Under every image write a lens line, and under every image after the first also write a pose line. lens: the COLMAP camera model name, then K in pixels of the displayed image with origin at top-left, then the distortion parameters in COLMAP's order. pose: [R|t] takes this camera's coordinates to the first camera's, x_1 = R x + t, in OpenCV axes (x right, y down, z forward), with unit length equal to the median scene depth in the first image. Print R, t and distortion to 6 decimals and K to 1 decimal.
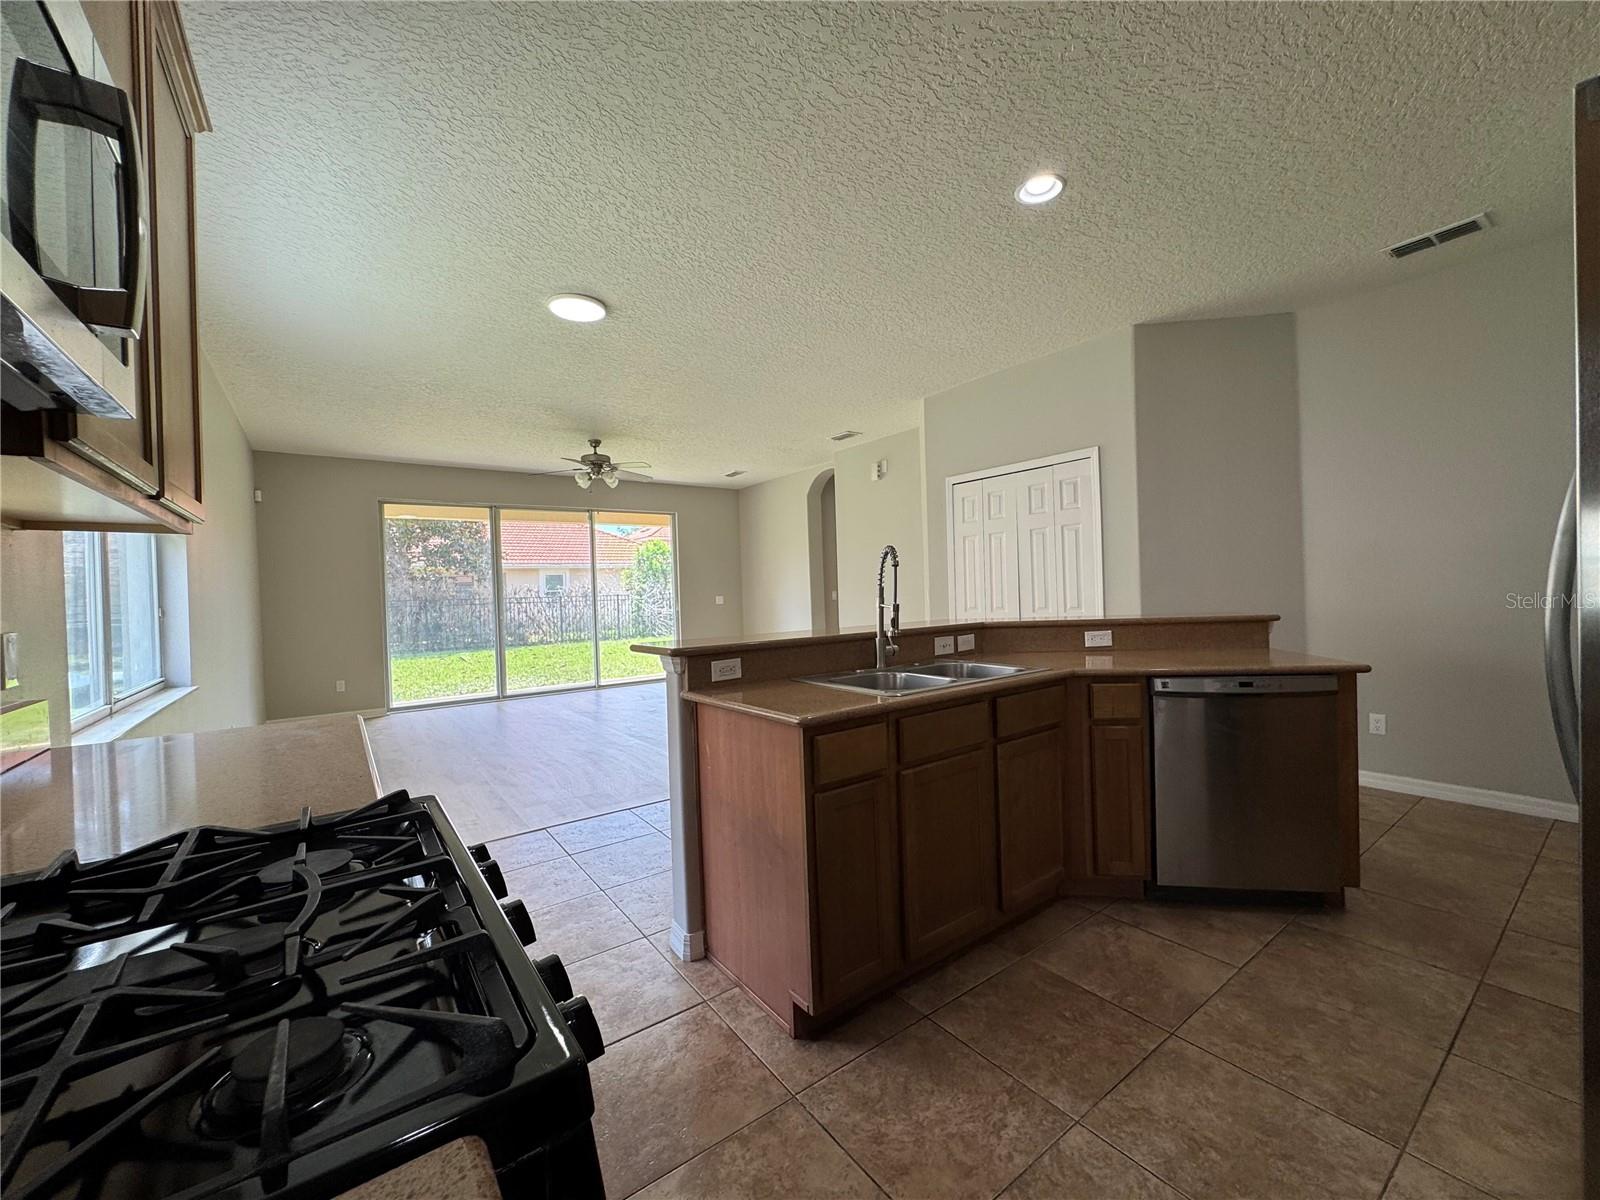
lens RADIAL K [[640.7, 0, 799.0], [0, 640.7, 597.9], [0, 0, 1]] dist [-0.004089, 0.000268]
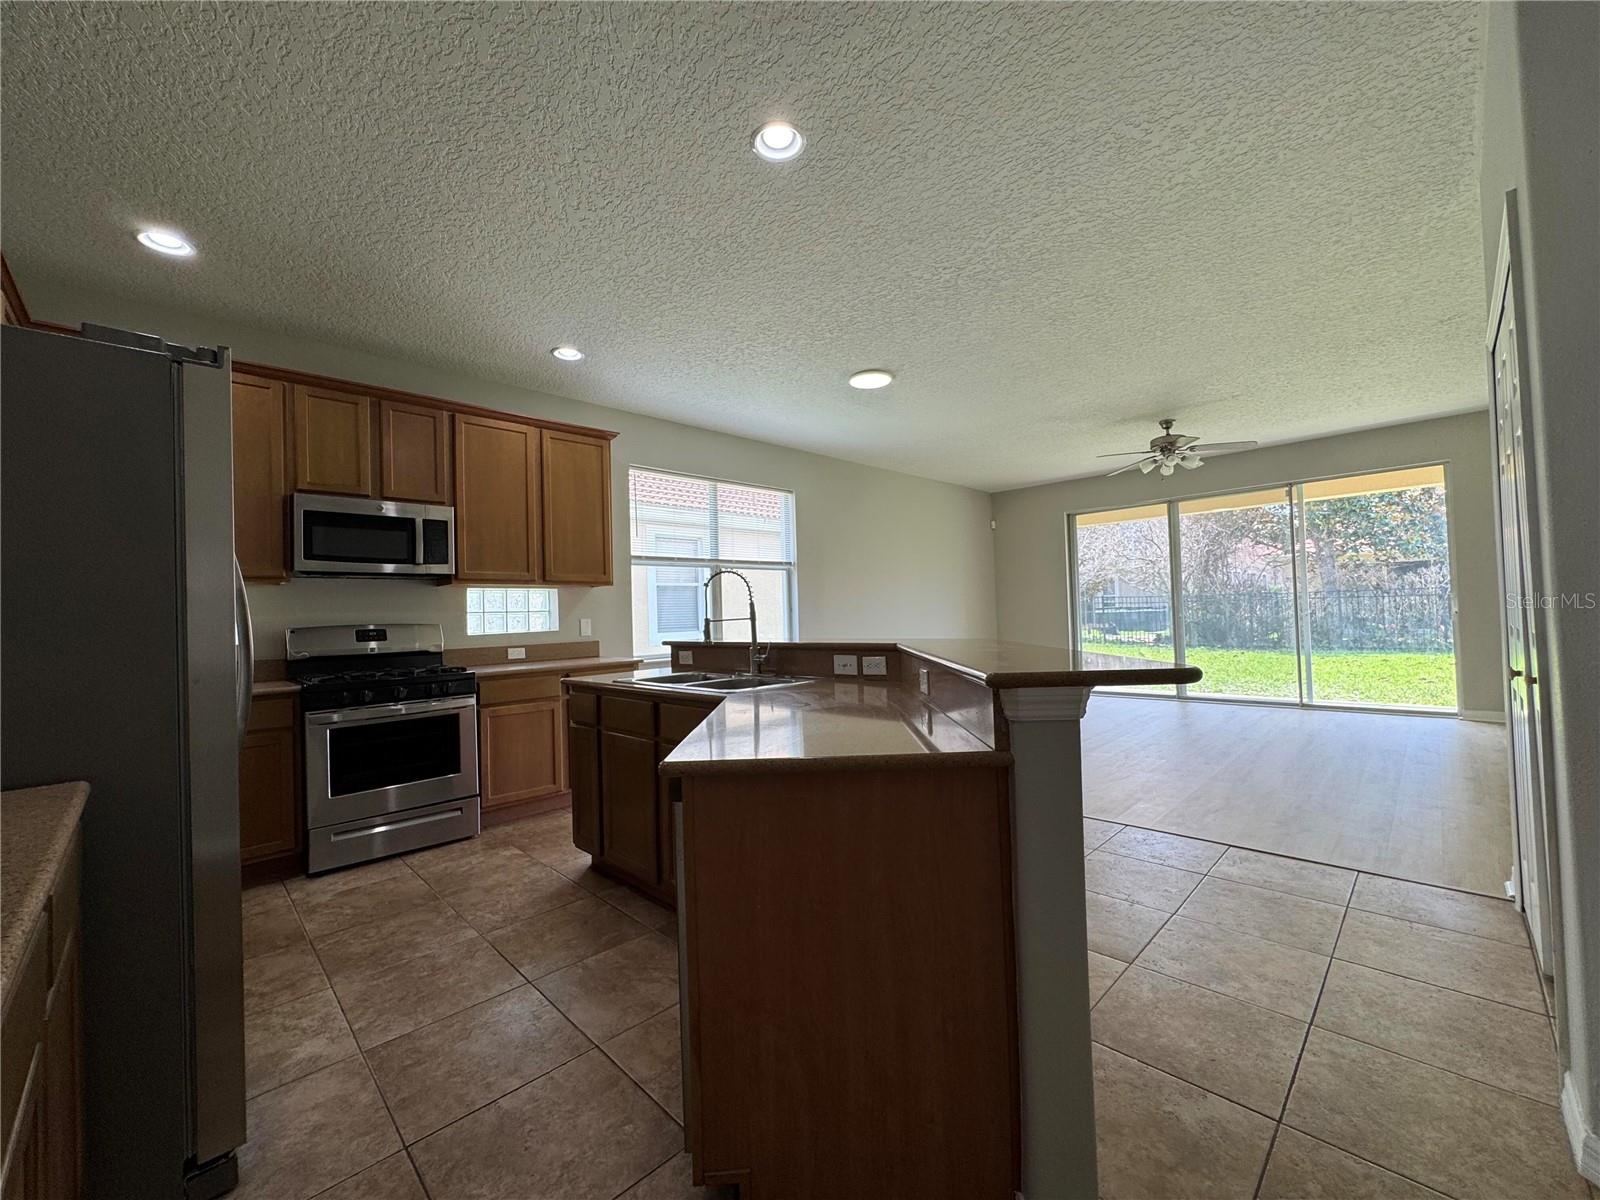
lens RADIAL K [[634.9, 0, 798.1], [0, 634.9, 597.1], [0, 0, 1]] dist [-0.007369, 0.000011]
pose [[0.156012, 0.002447, -0.987752, 1.270698], [0.017218, 0.999838, 0.005197, -0.031735], [0.987605, -0.017818, 0.155944, 0.913445]]
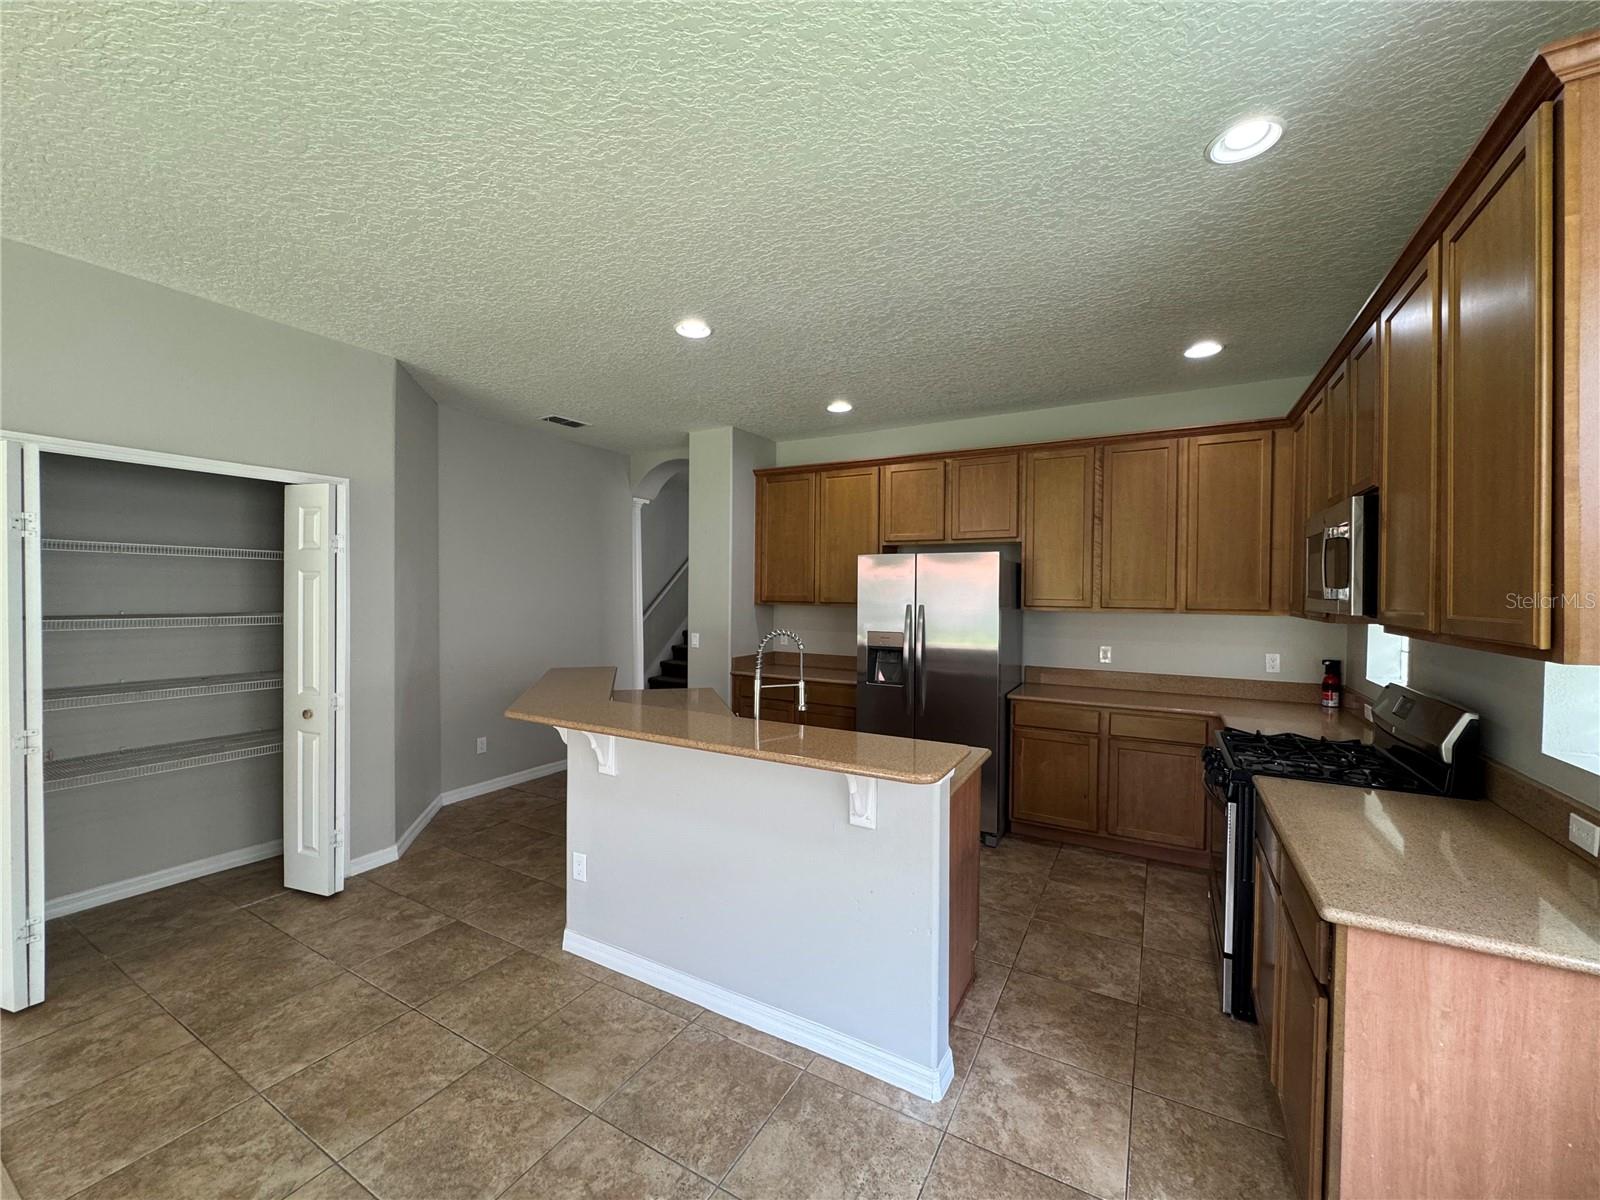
lens RADIAL K [[640.7, 0, 799.0], [0, 640.7, 597.9], [0, 0, 1]] dist [-0.004089, 0.000268]
pose [[-0.414719, 0.020168, 0.909726, -0.827330], [0.014917, 0.999771, -0.015364, -0.112166], [-0.909827, 0.007198, -0.414925, 1.371368]]
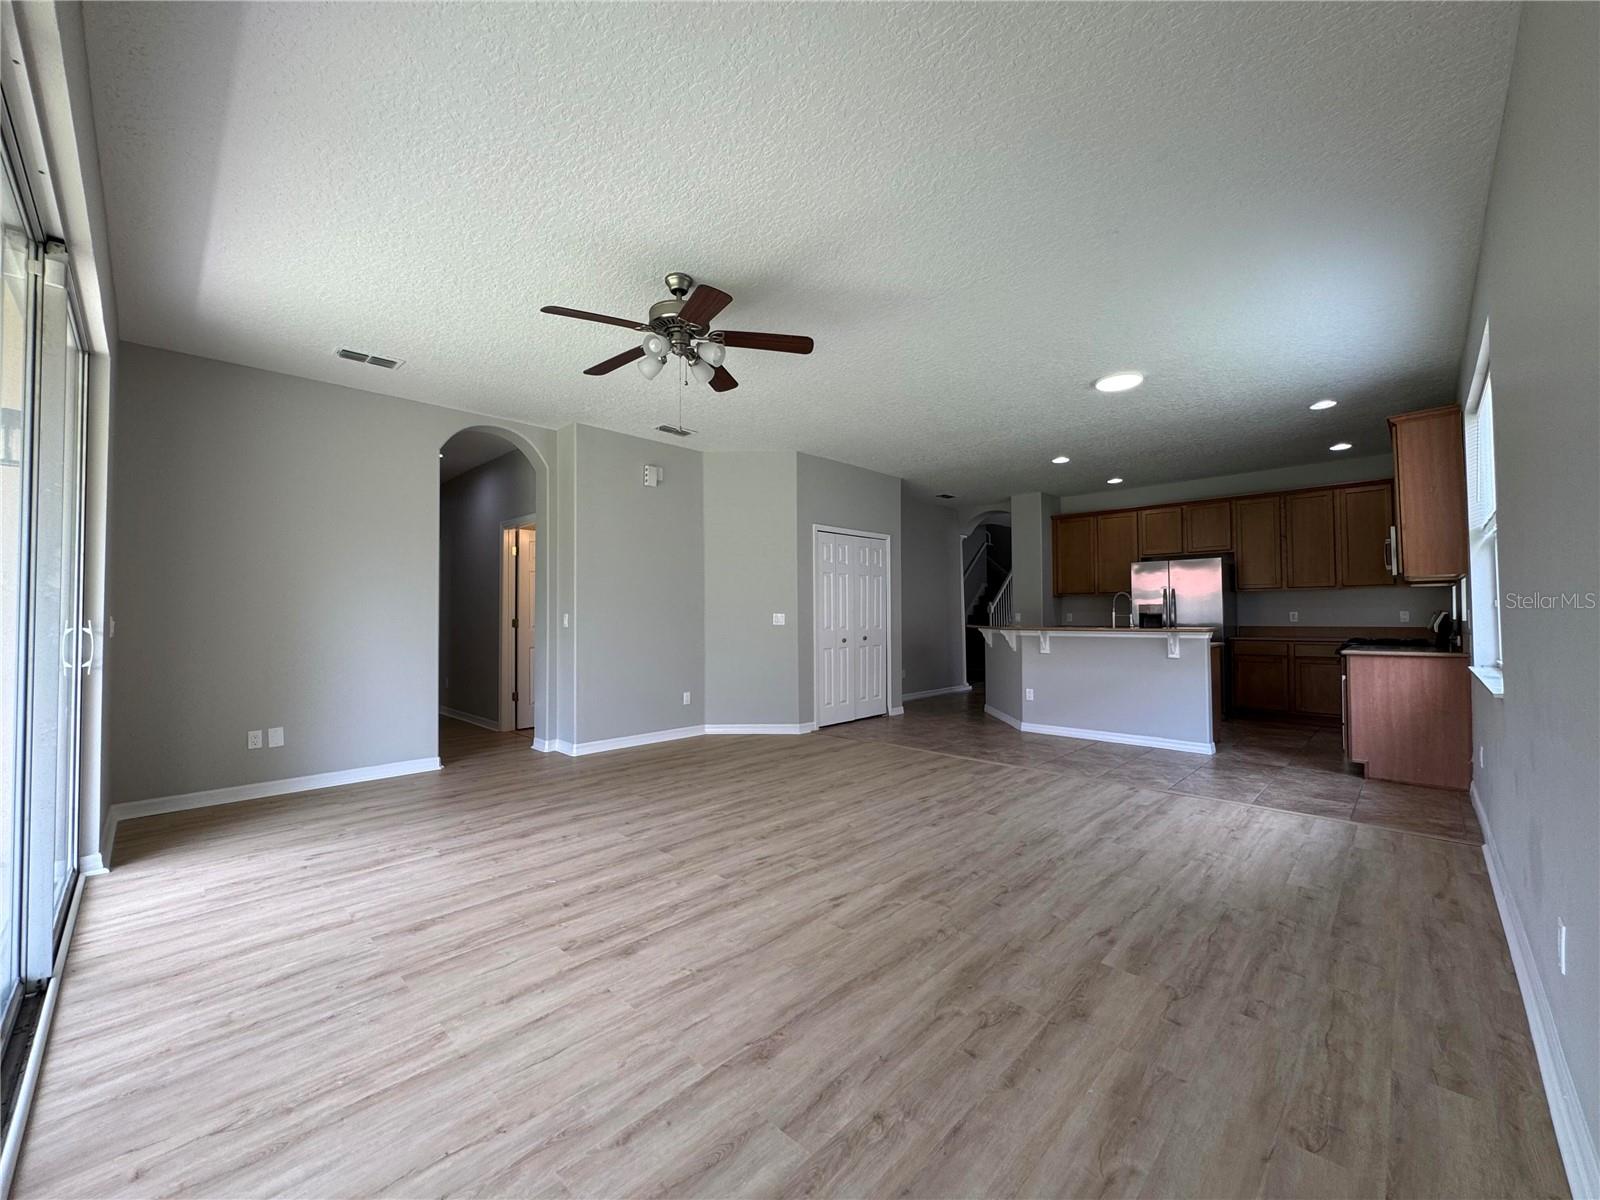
lens RADIAL K [[634.9, 0, 798.1], [0, 634.9, 597.1], [0, 0, 1]] dist [-0.007369, 0.000011]
pose [[-0.165773, 0.061812, 0.984225, -2.085764], [0.021215, 0.998026, -0.059106, 0.063069], [-0.985936, 0.011082, -0.166758, 2.632322]]
